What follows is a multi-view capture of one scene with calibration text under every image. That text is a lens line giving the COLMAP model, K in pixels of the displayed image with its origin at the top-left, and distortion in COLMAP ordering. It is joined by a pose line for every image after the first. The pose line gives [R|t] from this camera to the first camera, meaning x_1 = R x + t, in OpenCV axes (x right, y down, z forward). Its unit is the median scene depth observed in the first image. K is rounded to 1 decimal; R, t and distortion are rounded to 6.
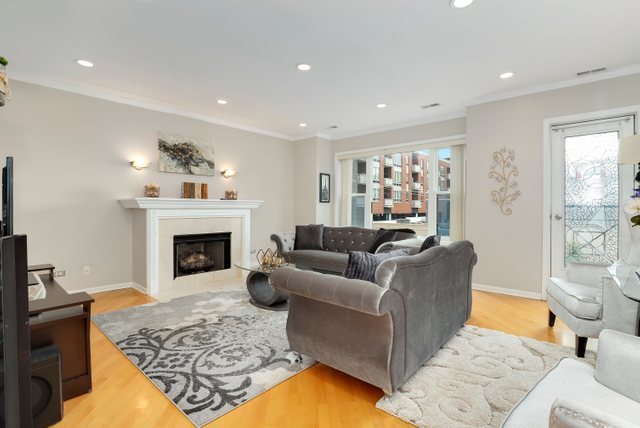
lens RADIAL K [[314.9, 0, 320.0], [0, 314.9, 214.0], [0, 0, 1]] dist [-0.002181, 0.000015]
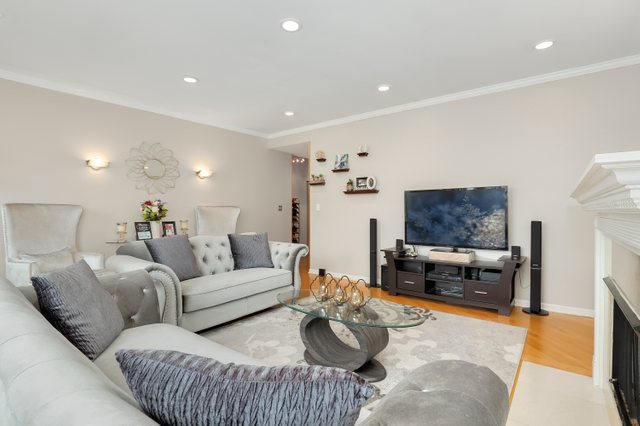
lens RADIAL K [[314.9, 0, 320.0], [0, 314.9, 213.0], [0, 0, 1]] dist [-0.002181, 0.000015]
pose [[-0.998738, 0.000286, -0.050214, -0.059543], [-0.000694, 0.999810, 0.019504, -0.018381], [0.050210, 0.019514, -0.998548, 1.262500]]
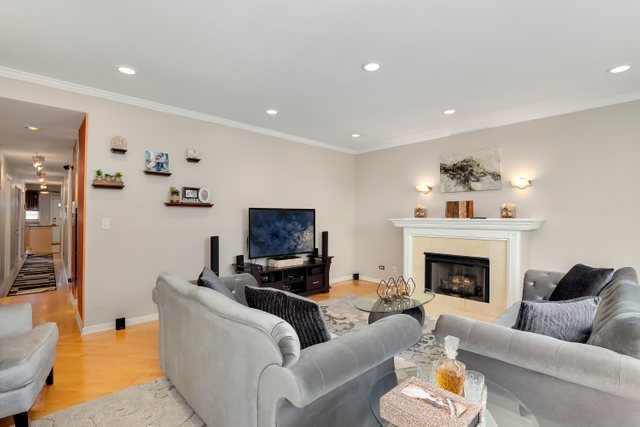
lens RADIAL K [[314.9, 0, 320.0], [0, 314.9, 213.5], [0, 0, 1]] dist [-0.002181, 0.000015]
pose [[-0.086821, -0.015051, -0.996110, 0.575617], [-0.018770, 0.999733, -0.013470, -0.039780], [0.996047, 0.017527, -0.087080, 0.652047]]
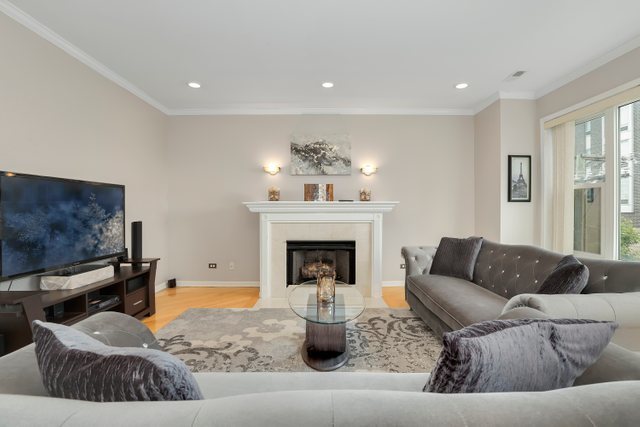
lens RADIAL K [[303.2, 0, 321.4], [0, 303.2, 211.3], [0, 0, 1]] dist [-0.021122, 0.000498]
pose [[0.666183, -0.004153, -0.745777, 0.254160], [-0.010514, 0.999833, -0.014960, -0.006355], [0.745714, 0.017807, 0.666028, 0.416481]]
